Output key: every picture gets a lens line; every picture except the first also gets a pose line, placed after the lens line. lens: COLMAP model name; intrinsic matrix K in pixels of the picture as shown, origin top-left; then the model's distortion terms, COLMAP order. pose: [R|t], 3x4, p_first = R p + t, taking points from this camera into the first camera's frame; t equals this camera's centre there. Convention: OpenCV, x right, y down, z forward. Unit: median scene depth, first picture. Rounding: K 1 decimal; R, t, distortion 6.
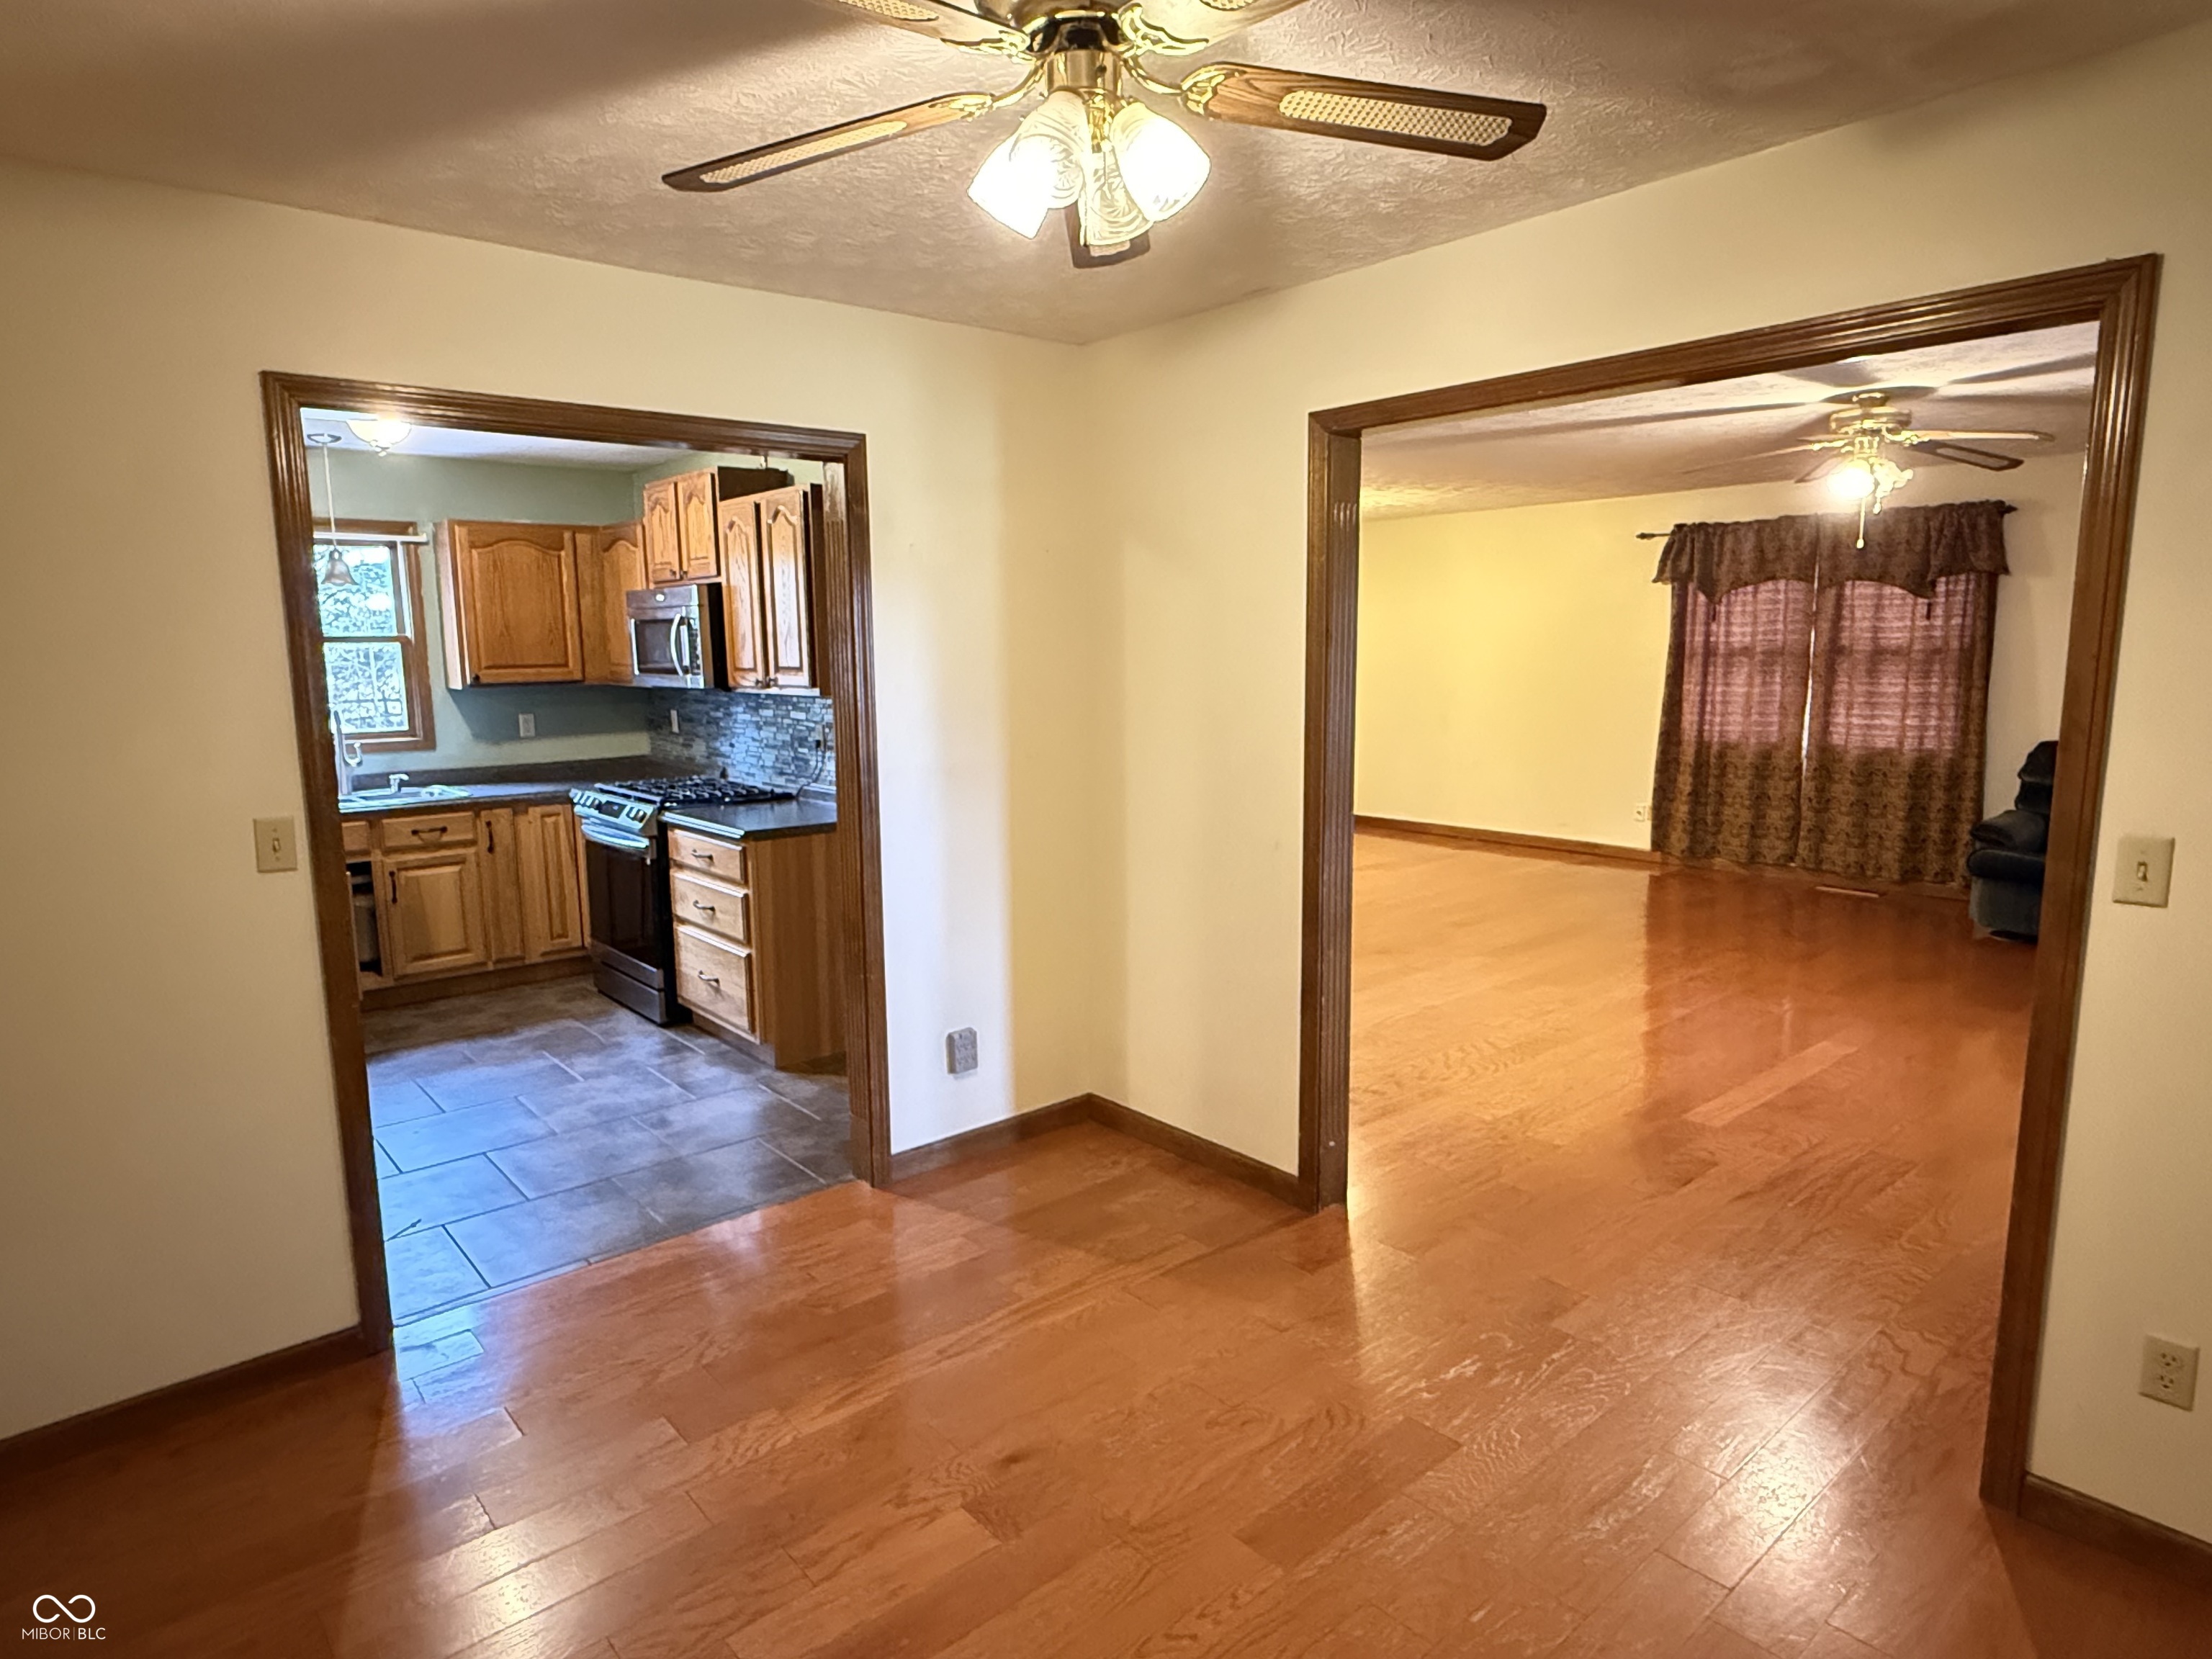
lens RADIAL K [[1273.7, 0, 1100.6], [0, 1273.7, 843.5], [0, 0, 1]] dist [0.000826, -0.001292]
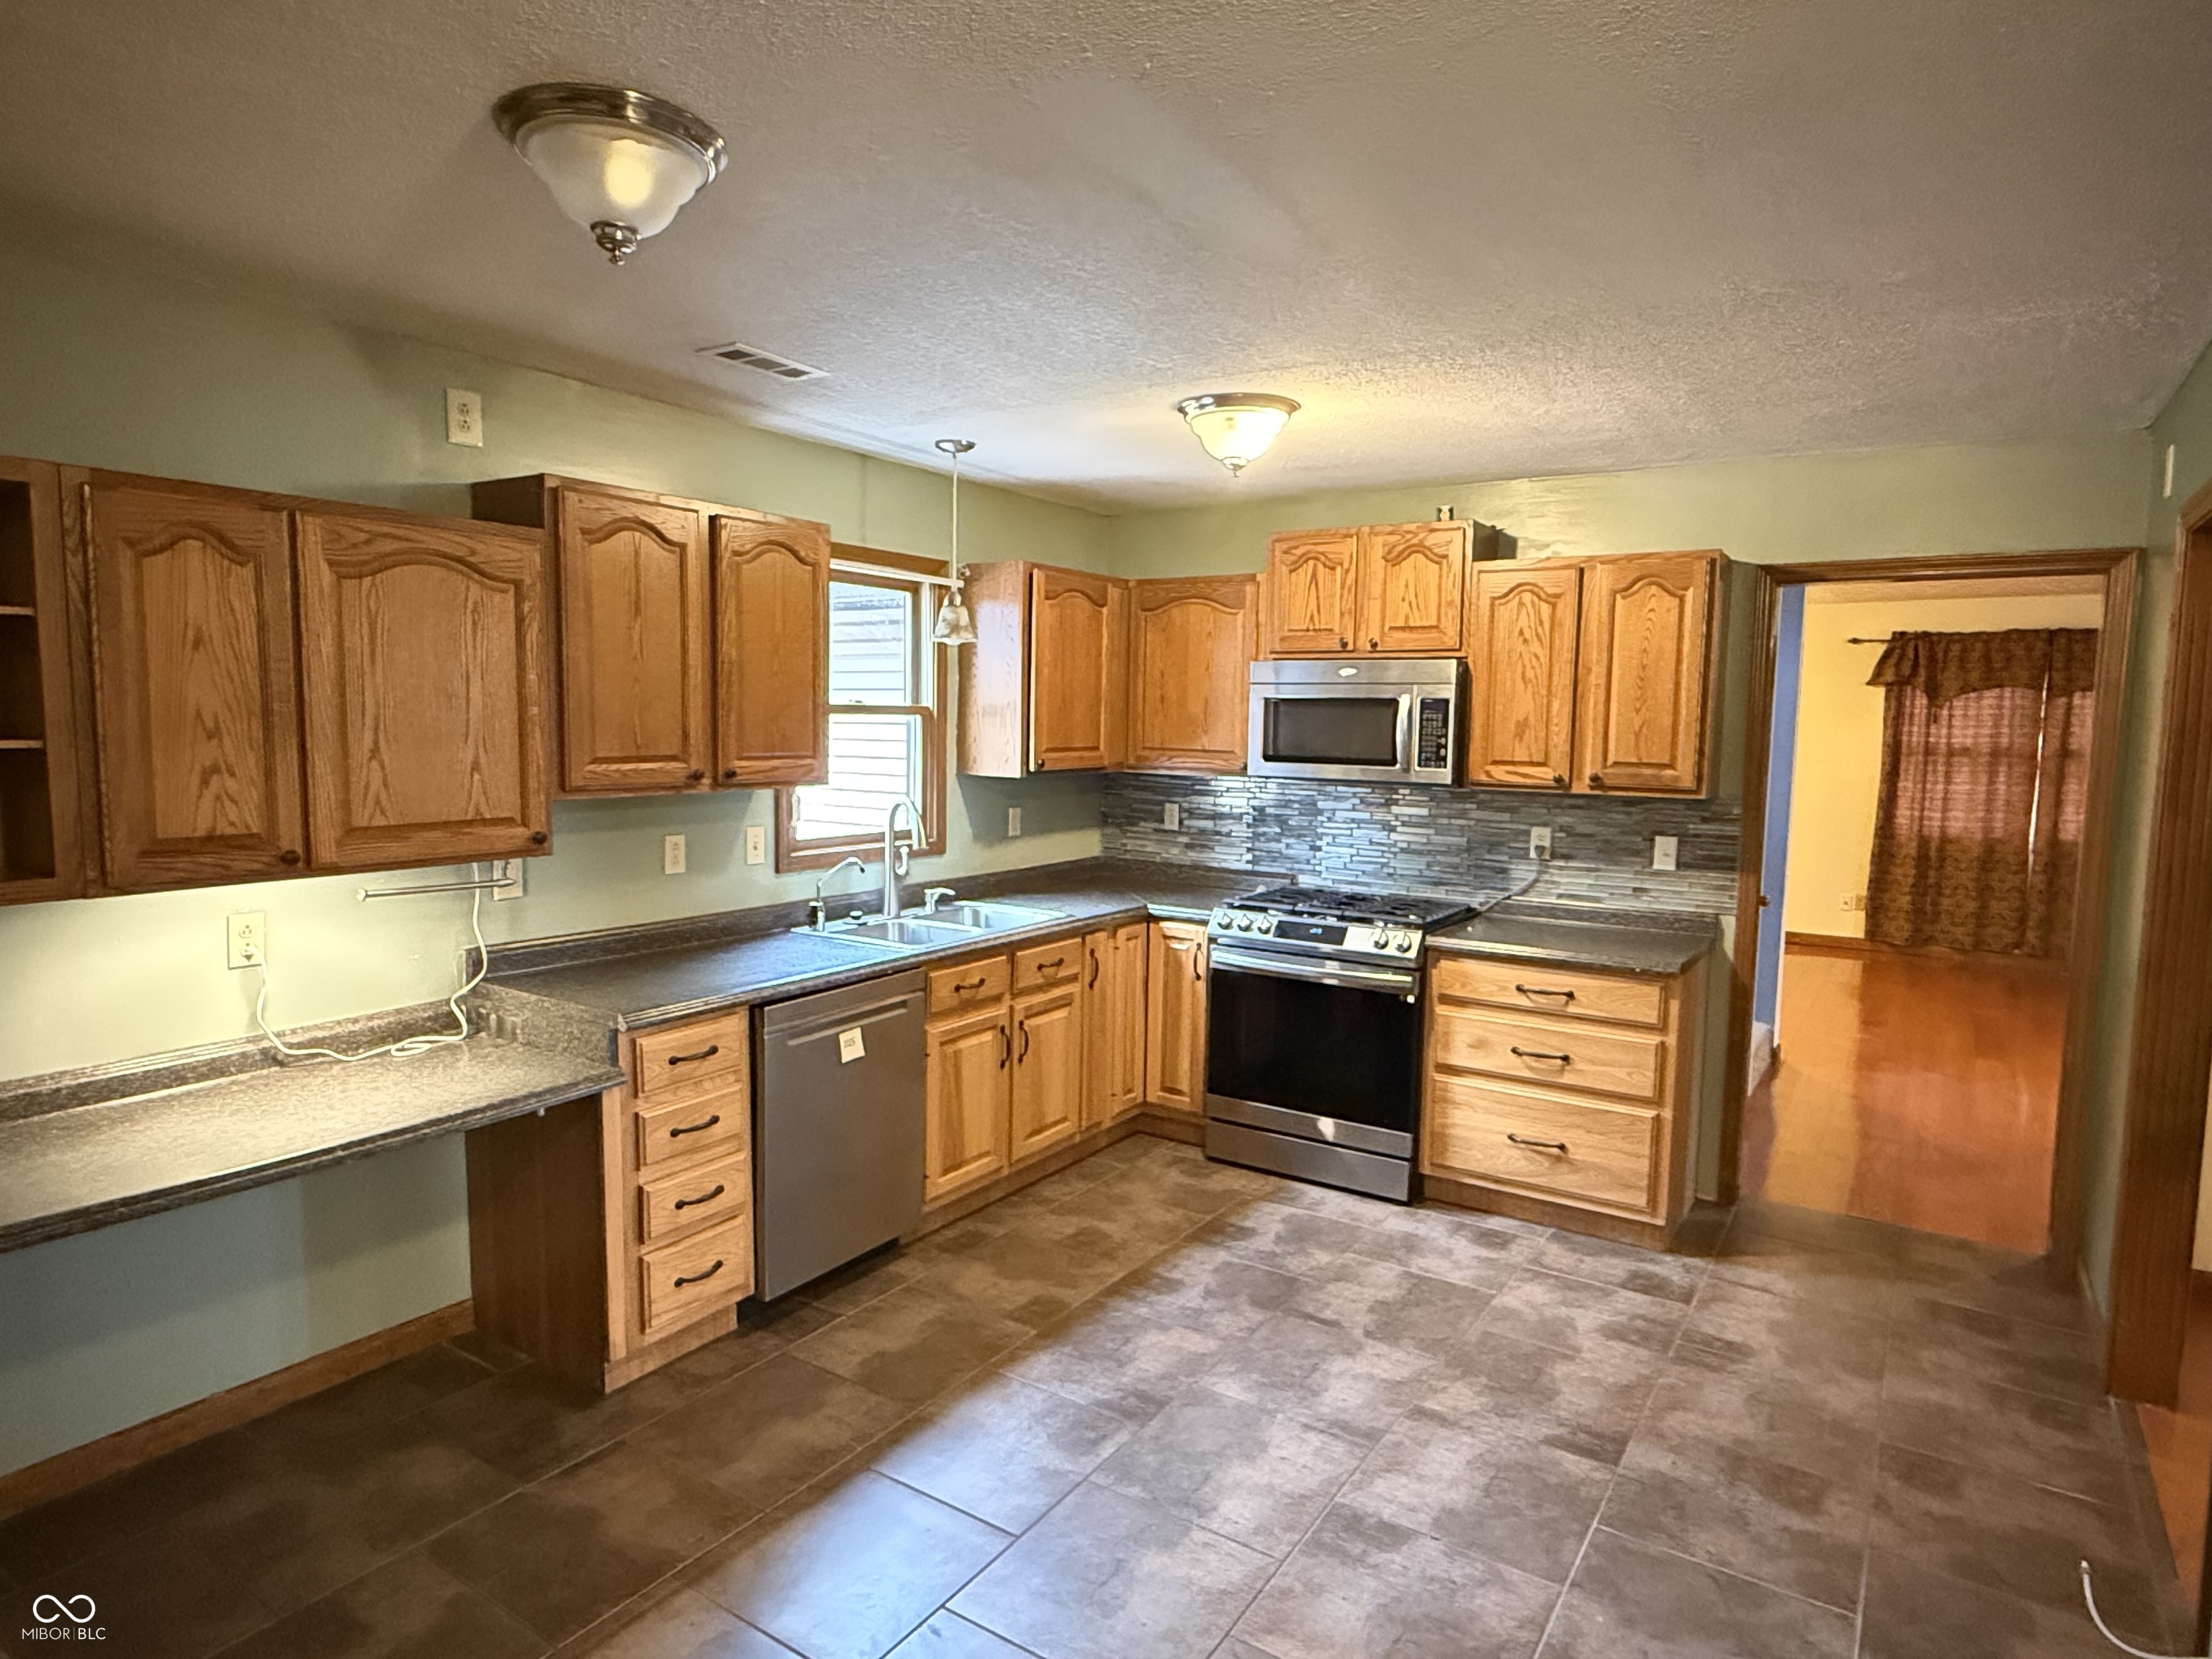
lens RADIAL K [[1273.7, 0, 1100.6], [0, 1273.7, 843.5], [0, 0, 1]] dist [0.000826, -0.001292]
pose [[0.961426, -0.000805, 0.275061, -0.498883], [0.016744, 0.998312, -0.055606, -0.027706], [-0.274552, 0.058067, 0.959817, 0.181407]]
